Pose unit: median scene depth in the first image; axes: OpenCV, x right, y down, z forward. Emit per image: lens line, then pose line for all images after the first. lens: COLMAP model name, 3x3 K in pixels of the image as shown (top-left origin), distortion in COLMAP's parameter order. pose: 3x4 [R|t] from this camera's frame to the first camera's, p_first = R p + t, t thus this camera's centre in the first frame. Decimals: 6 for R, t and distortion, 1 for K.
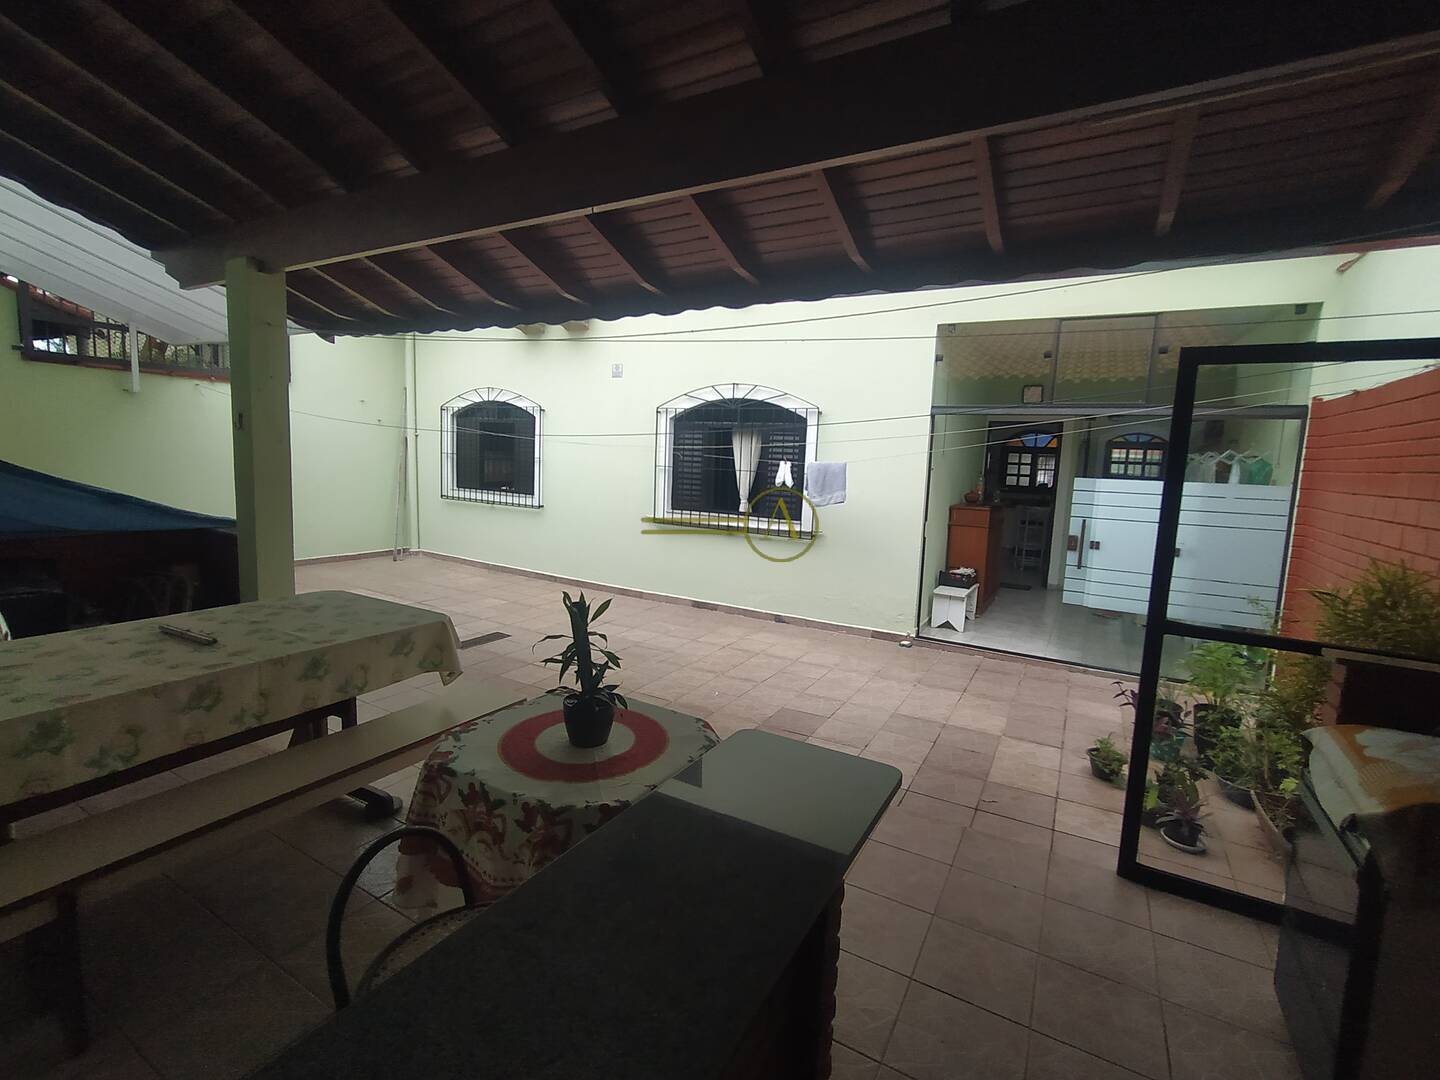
lens RADIAL K [[651.4, 0, 716.7], [0, 651.4, 531.1], [0, 0, 1]] dist [-0.006559, 0.003411]
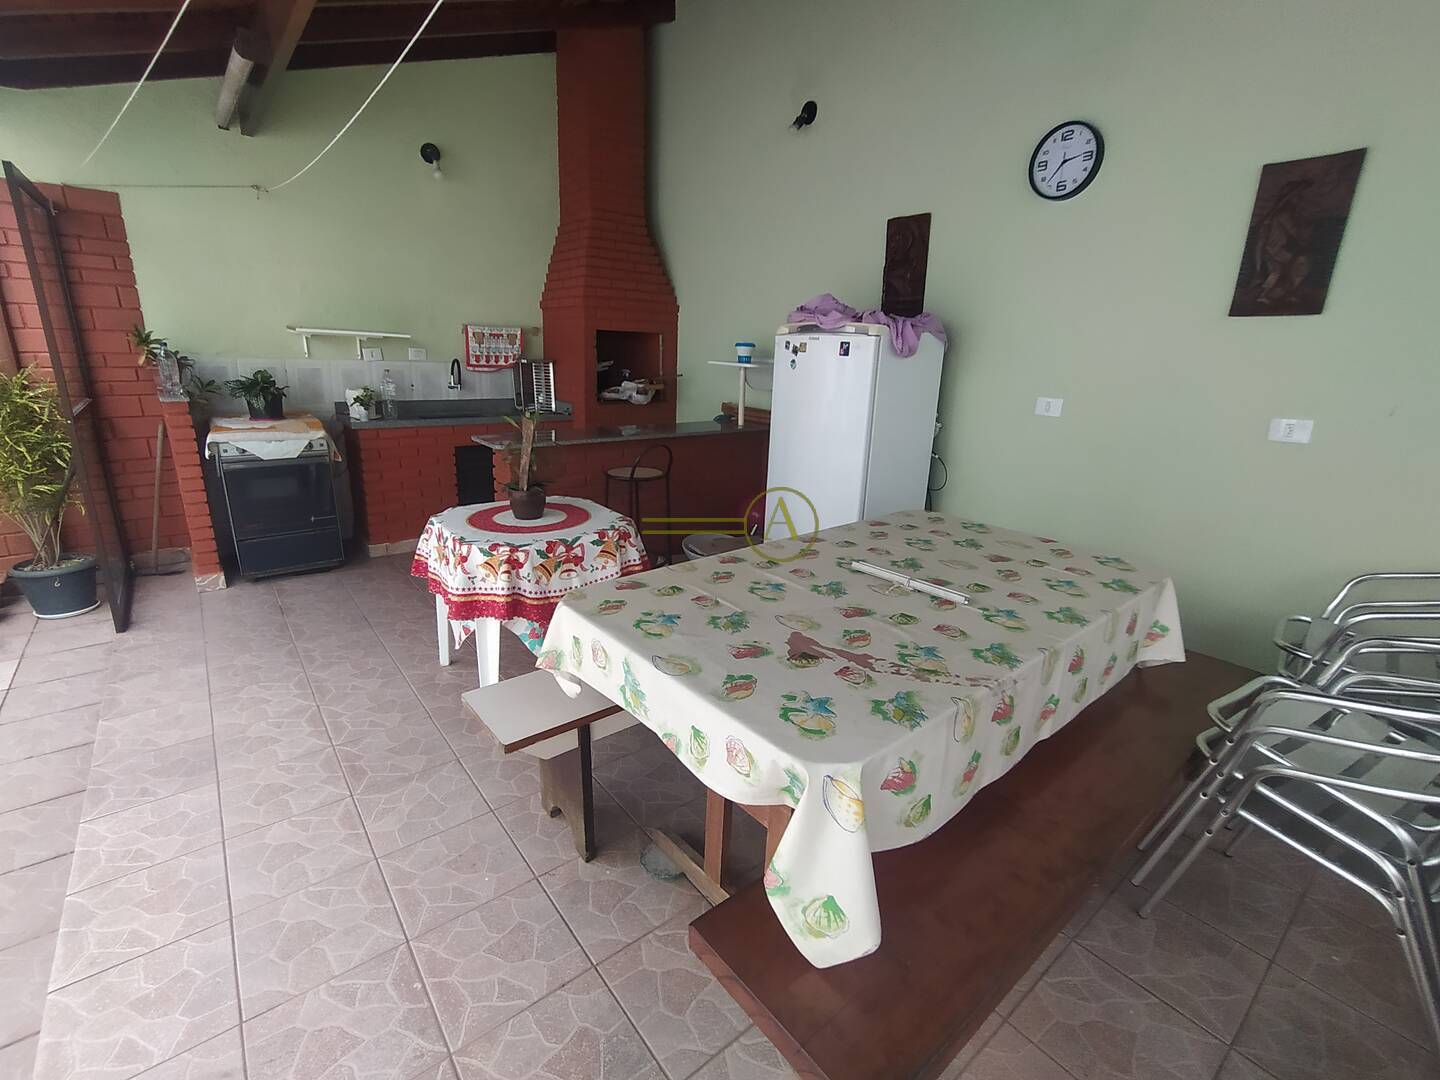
lens RADIAL K [[651.4, 0, 716.7], [0, 651.4, 531.1], [0, 0, 1]] dist [-0.006559, 0.003411]
pose [[-0.925634, -0.177983, 0.333951, -0.389993], [-0.037207, 0.921018, 0.387738, -0.081039], [-0.376586, 0.346478, -0.859148, 0.782154]]
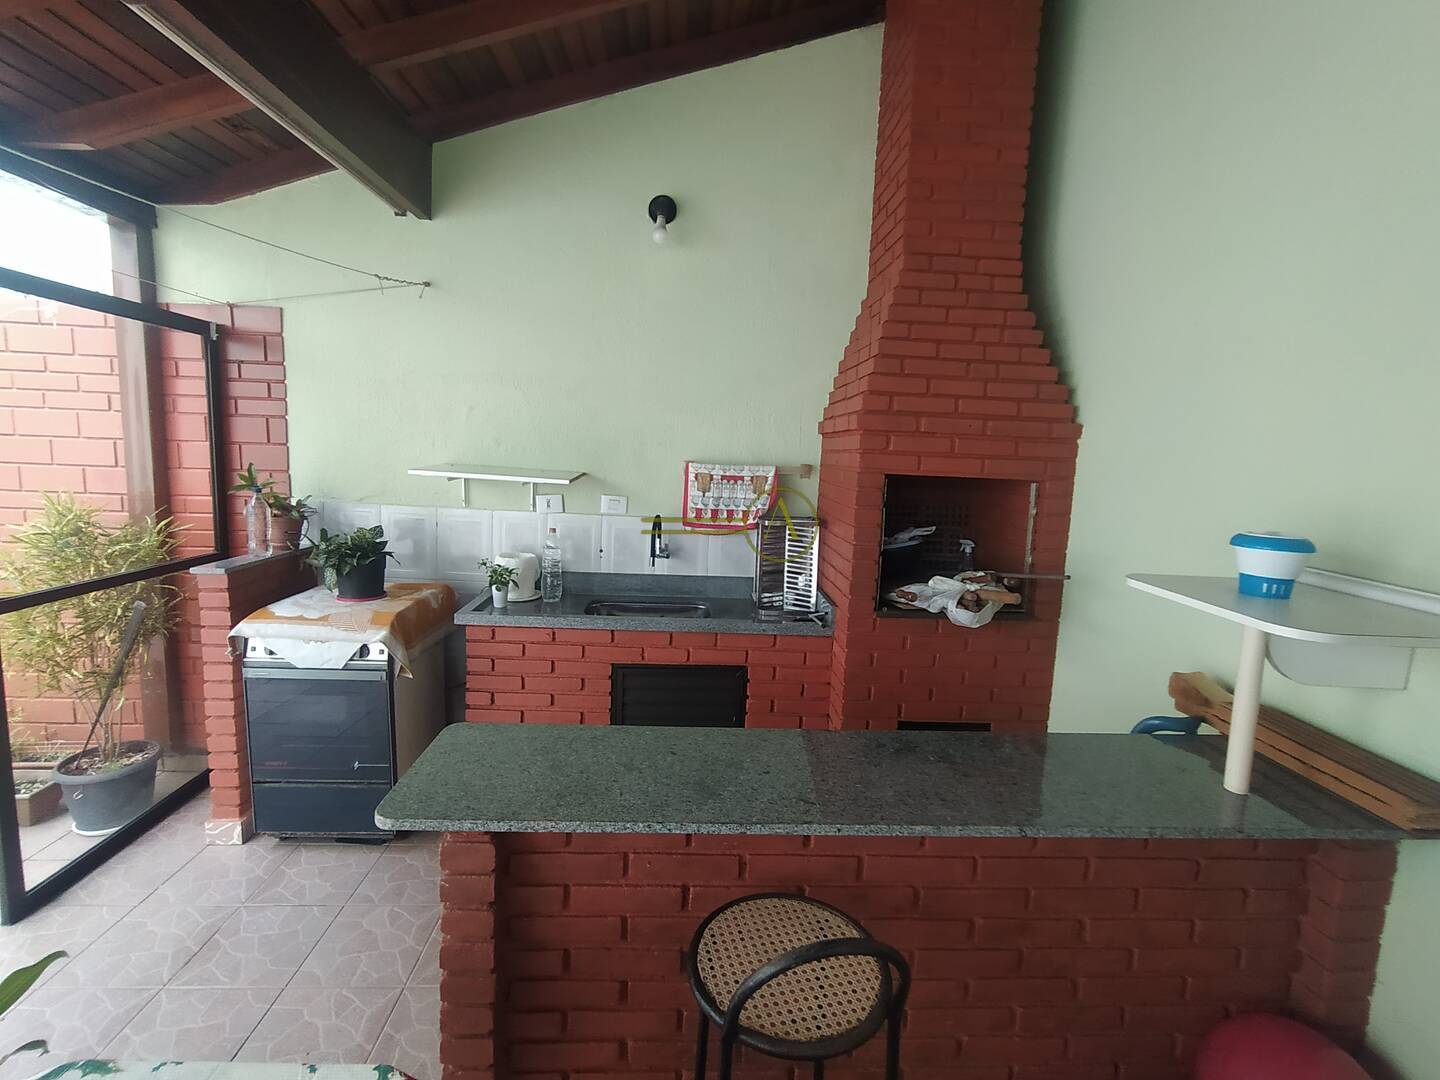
lens RADIAL K [[651.4, 0, 716.7], [0, 651.4, 531.1], [0, 0, 1]] dist [-0.006559, 0.003411]
pose [[-0.534455, -0.175746, 0.826723, -0.205393], [0.027415, 0.974023, 0.224783, -0.049028], [-0.844752, 0.142801, -0.515754, 0.309815]]
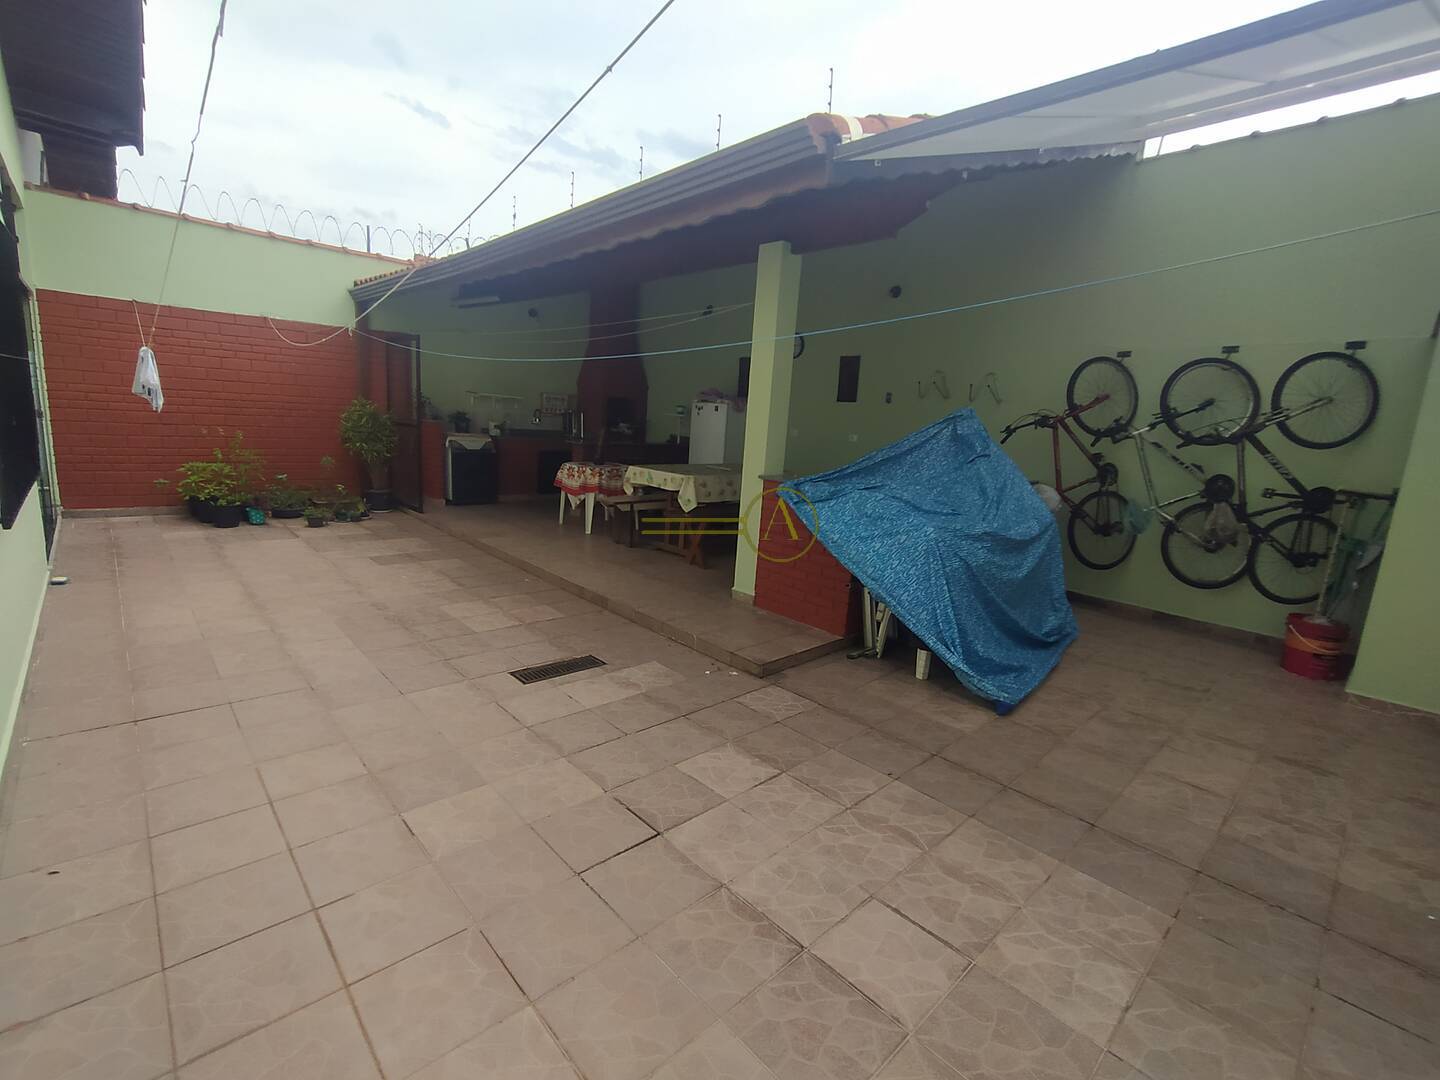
lens RADIAL K [[651.4, 0, 716.7], [0, 651.4, 531.1], [0, 0, 1]] dist [-0.006559, 0.003411]
pose [[-0.949577, -0.159300, 0.270051, -0.734193], [-0.076206, 0.952746, 0.294053, -0.186659], [-0.304133, 0.258647, -0.916845, 1.669298]]
